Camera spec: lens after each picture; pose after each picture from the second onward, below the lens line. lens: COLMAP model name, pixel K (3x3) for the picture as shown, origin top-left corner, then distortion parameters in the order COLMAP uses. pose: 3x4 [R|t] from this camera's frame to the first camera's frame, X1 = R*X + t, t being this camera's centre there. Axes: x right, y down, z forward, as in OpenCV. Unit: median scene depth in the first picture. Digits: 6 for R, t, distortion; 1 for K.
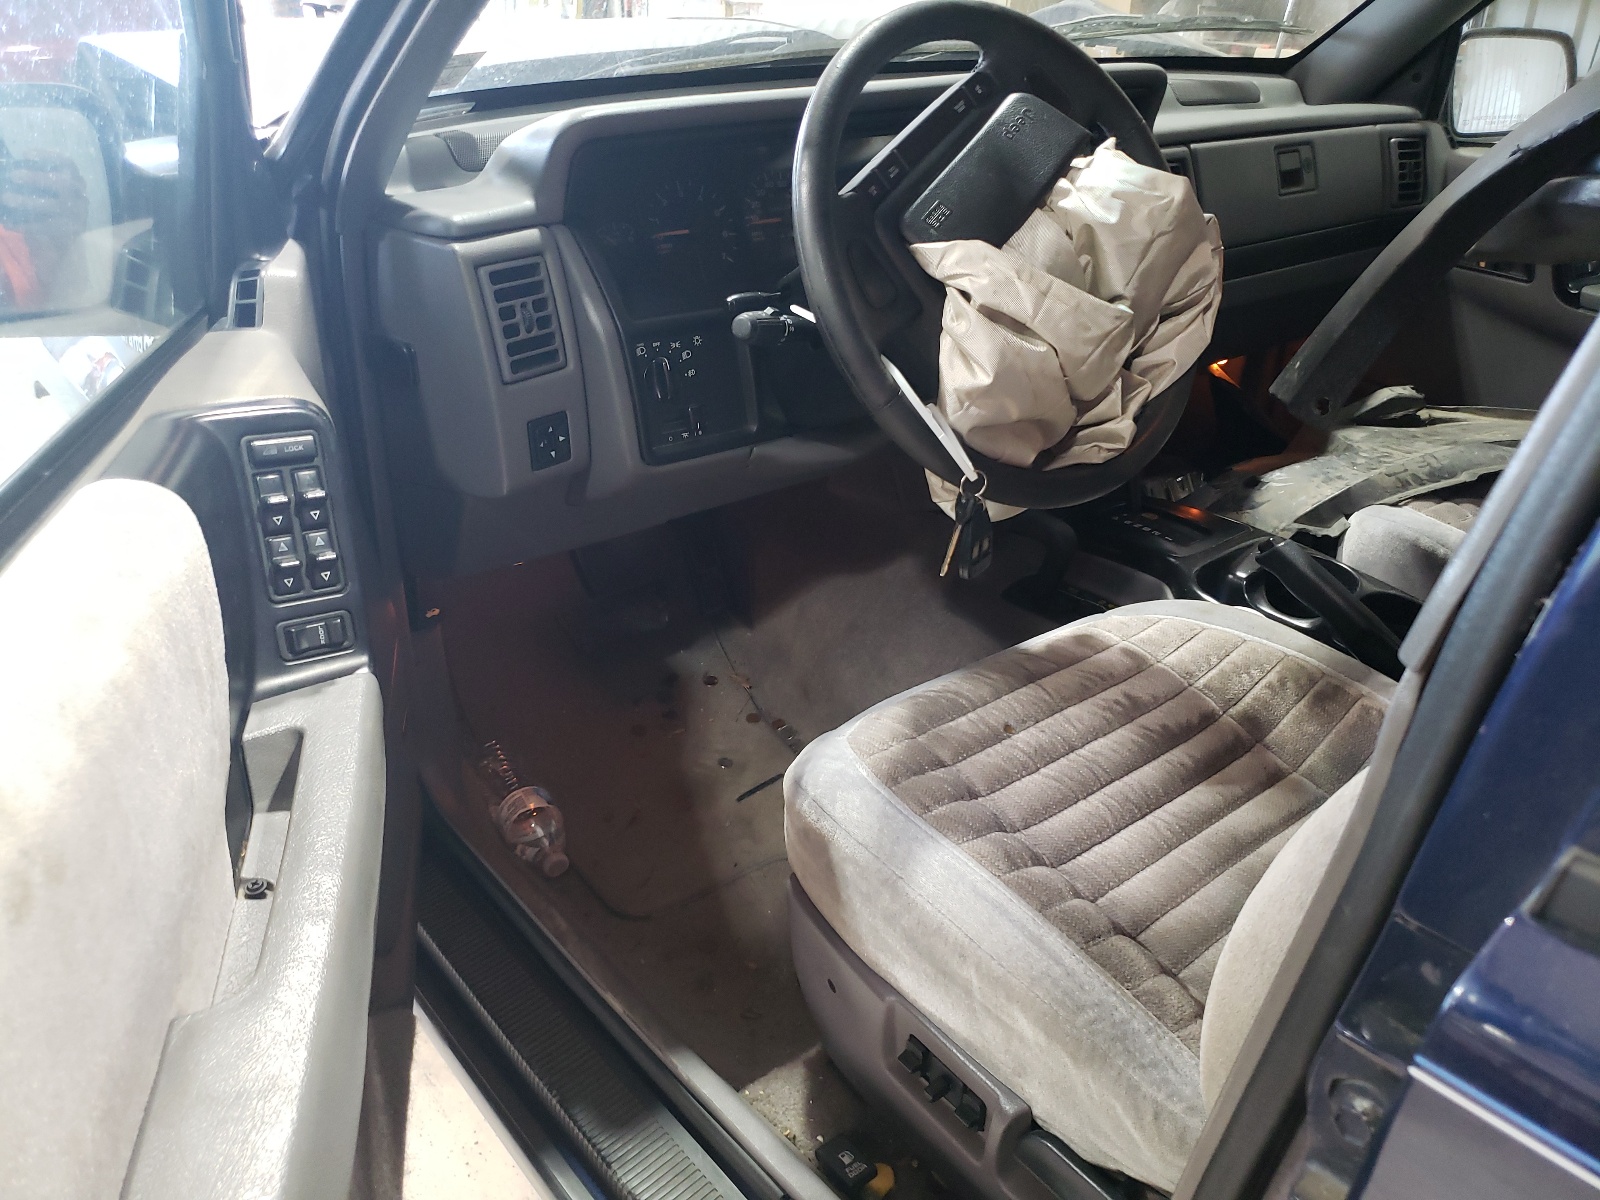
lens RADIAL K [[1255.8, 0, 809.4], [0, 1255.8, 597.5], [0, 0, 1]] dist [0.108020, -0.204551]
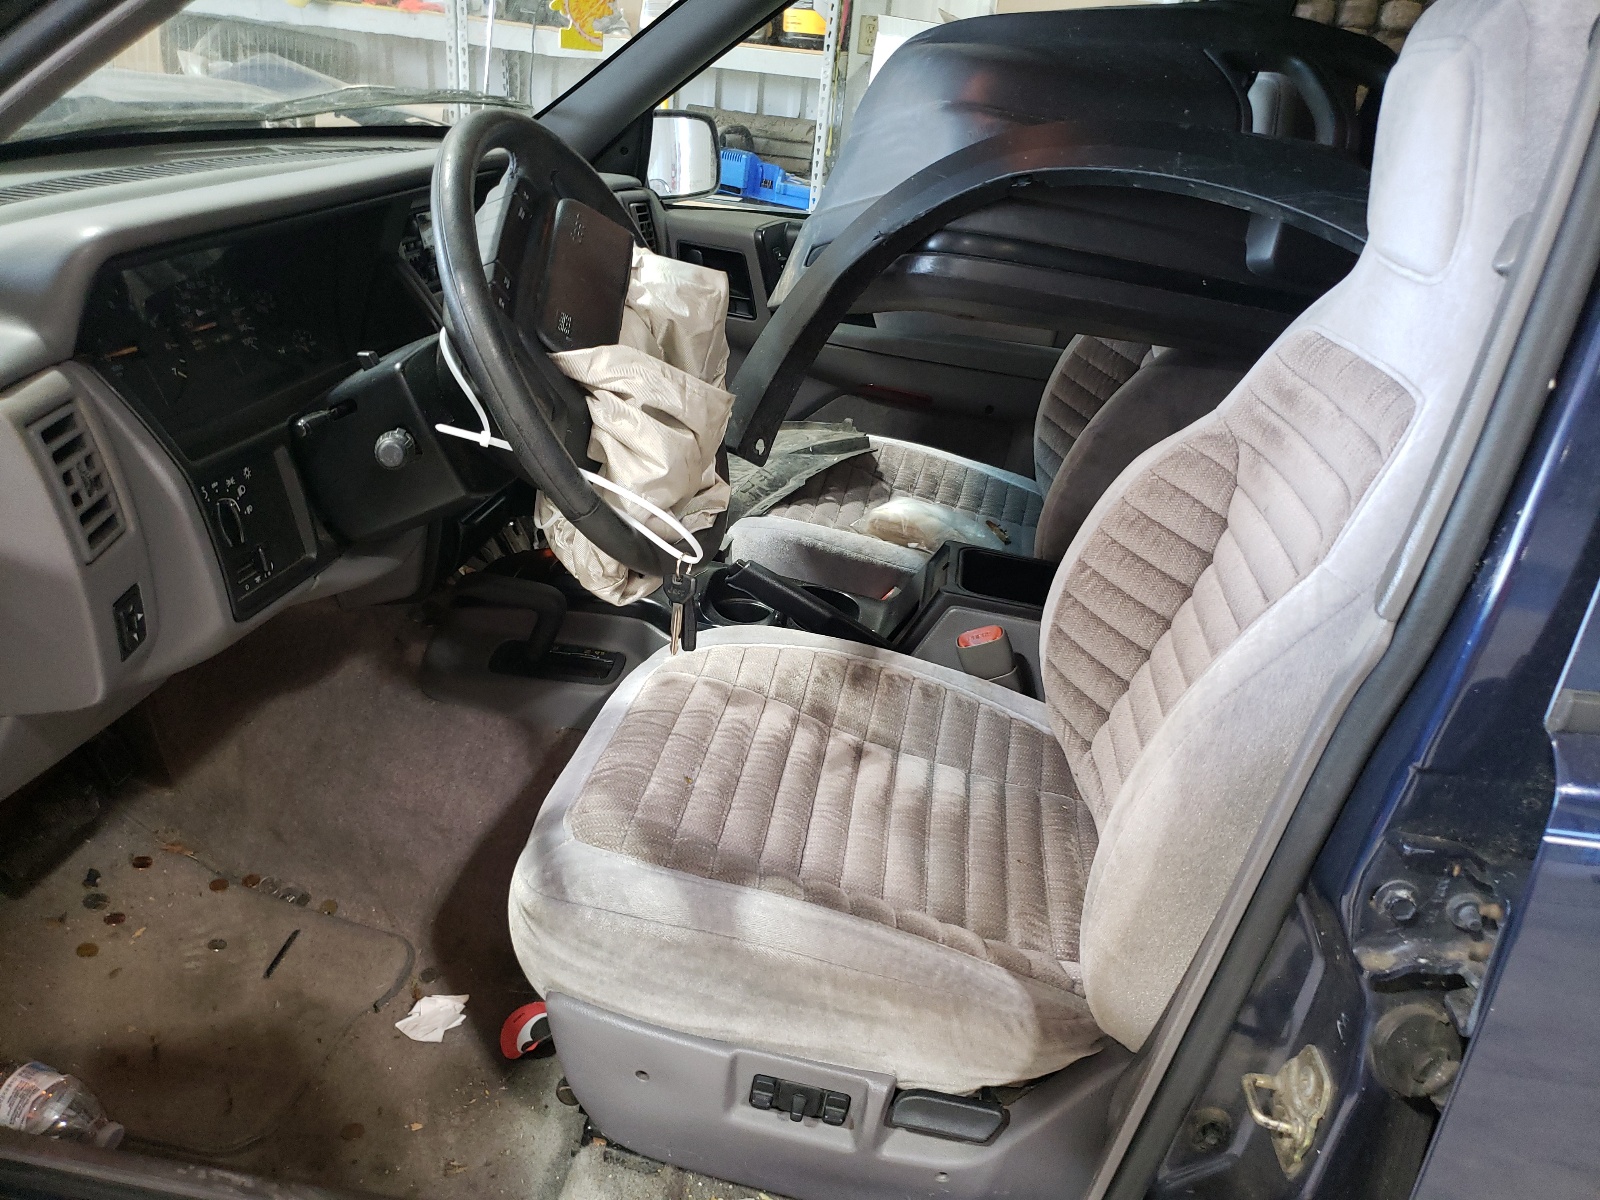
lens RADIAL K [[1255.8, 0, 809.4], [0, 1255.8, 597.5], [0, 0, 1]] dist [0.108020, -0.204551]
pose [[0.723599, -0.219867, 0.654266, -0.419110], [0.229264, 0.970651, 0.072629, -0.097687], [-0.651032, 0.097446, 0.752769, 0.096844]]
